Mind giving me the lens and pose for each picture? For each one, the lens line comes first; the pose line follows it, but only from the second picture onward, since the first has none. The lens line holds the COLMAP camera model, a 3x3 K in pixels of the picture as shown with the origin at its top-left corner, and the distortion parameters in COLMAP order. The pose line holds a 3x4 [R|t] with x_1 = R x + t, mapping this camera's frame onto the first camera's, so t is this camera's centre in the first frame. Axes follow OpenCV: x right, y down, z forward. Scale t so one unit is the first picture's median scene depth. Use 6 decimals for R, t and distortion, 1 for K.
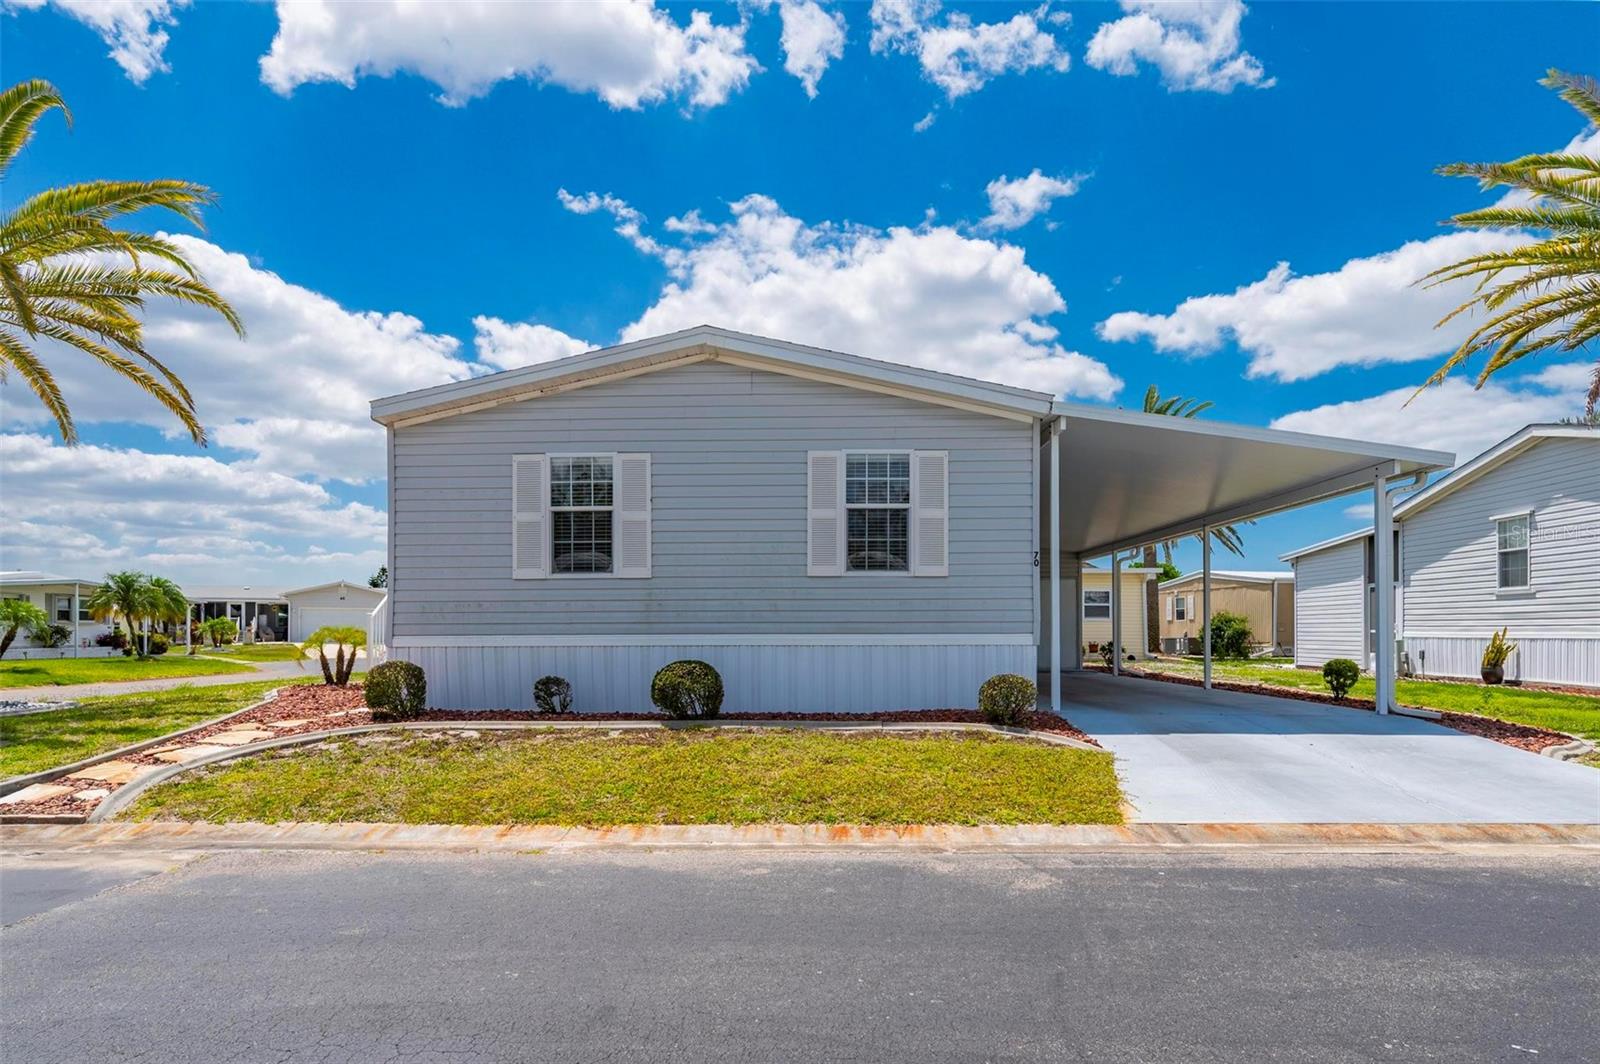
lens RADIAL K [[858.0, 0, 798.9], [0, 858.0, 624.5], [0, 0, 1]] dist [0.003125, 0.000961]
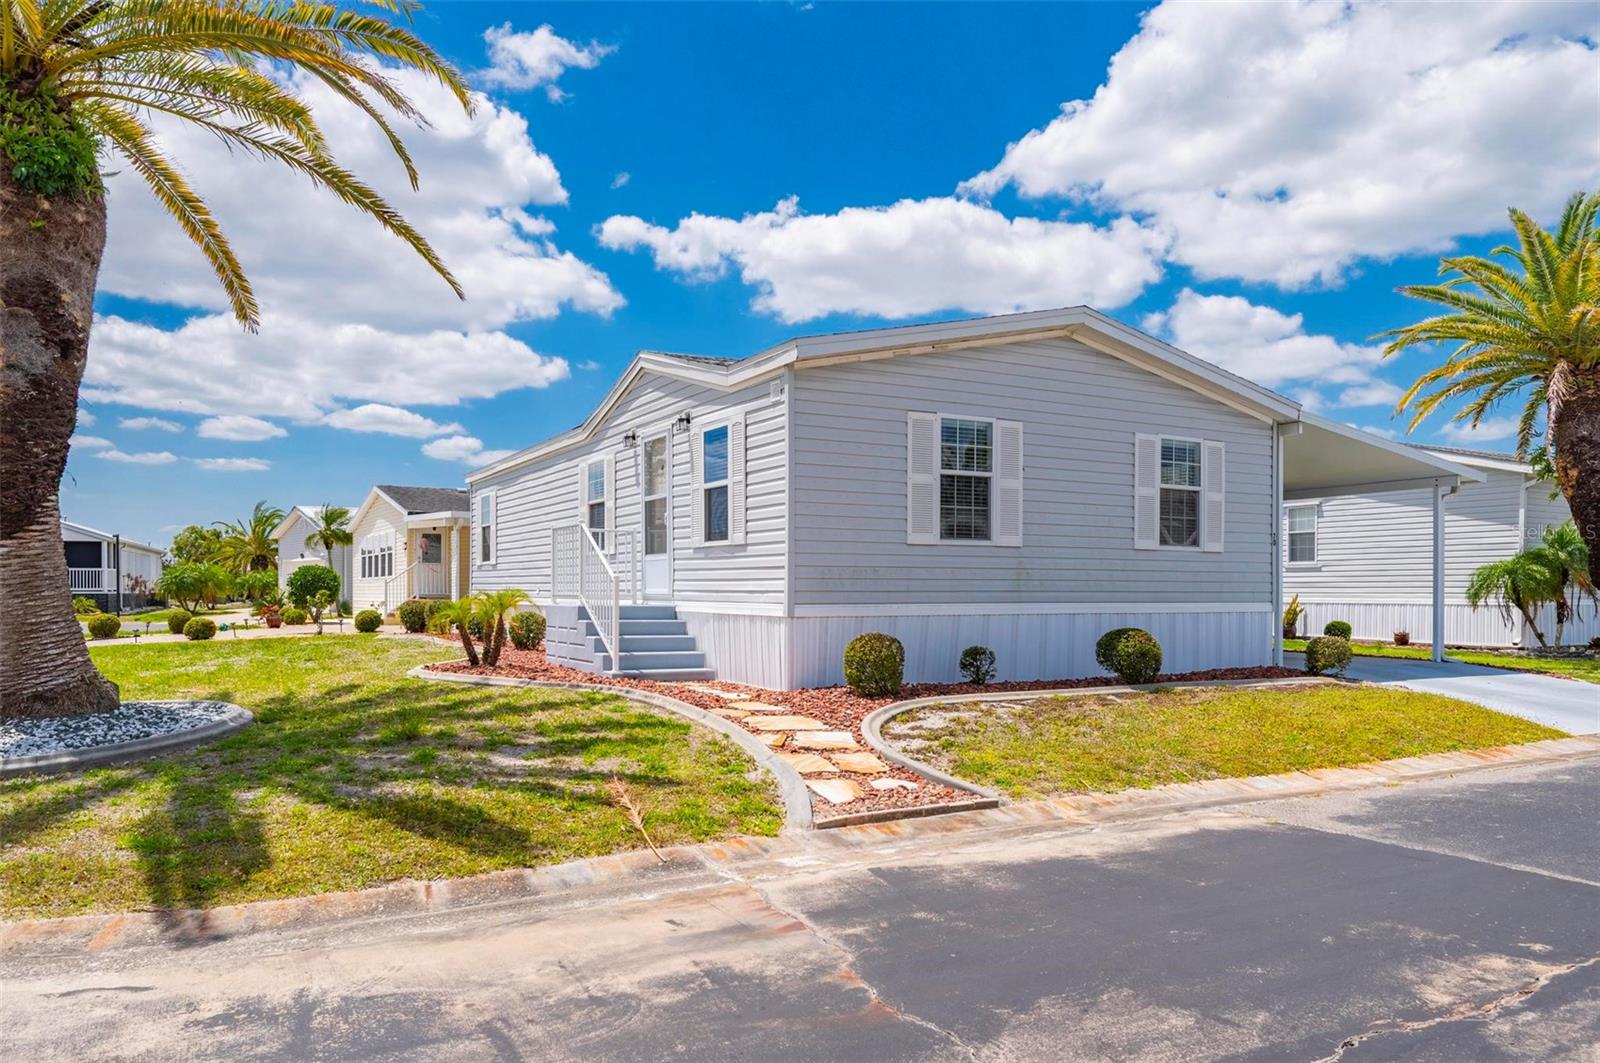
lens RADIAL K [[1079.9, 0, 780.4], [0, 1079.9, 593.5], [0, 0, 1]] dist [0.001138, -0.003501]
pose [[0.859625, 0.001864, 0.510922, -1.058102], [-0.006176, 0.999958, 0.006742, -0.006139], [-0.510888, -0.008951, 0.859601, 0.057321]]
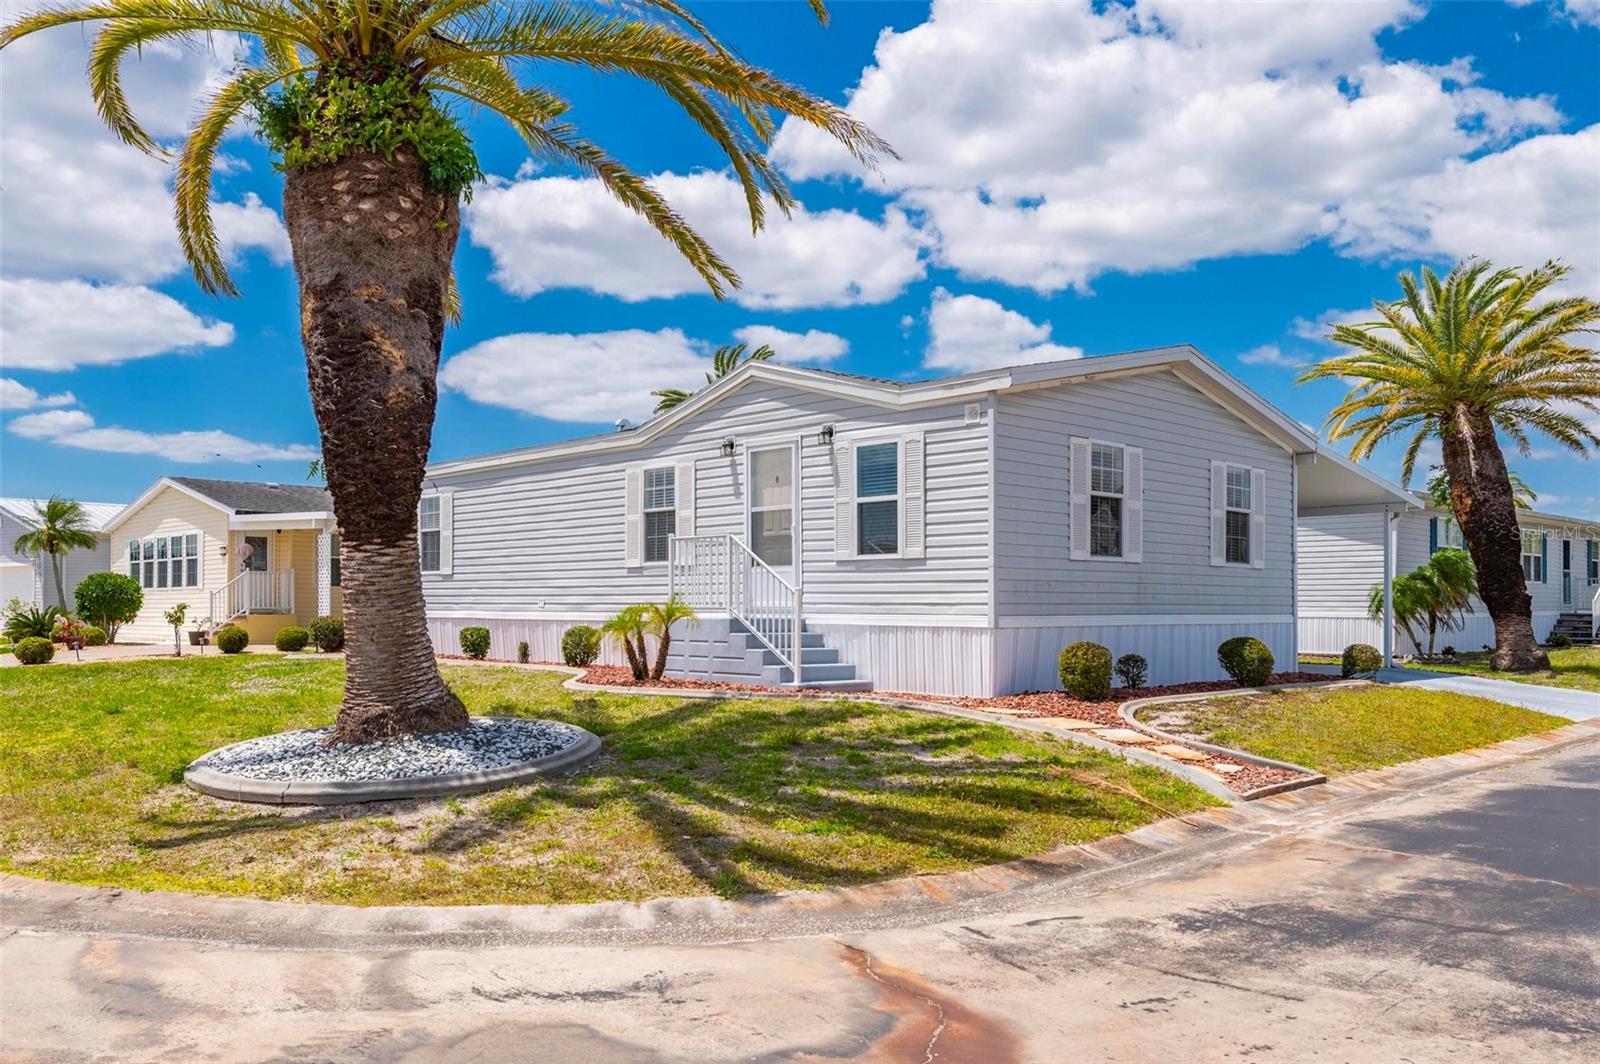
lens RADIAL K [[1229.8, 0, 803.1], [0, 1229.8, 592.4], [0, 0, 1]] dist [-0.004549, 0.000121]
pose [[0.692267, 0.011277, 0.721553, -1.593325], [-0.007149, 0.999936, -0.008768, 0.000226], [-0.721606, 0.000911, 0.692304, 0.229074]]
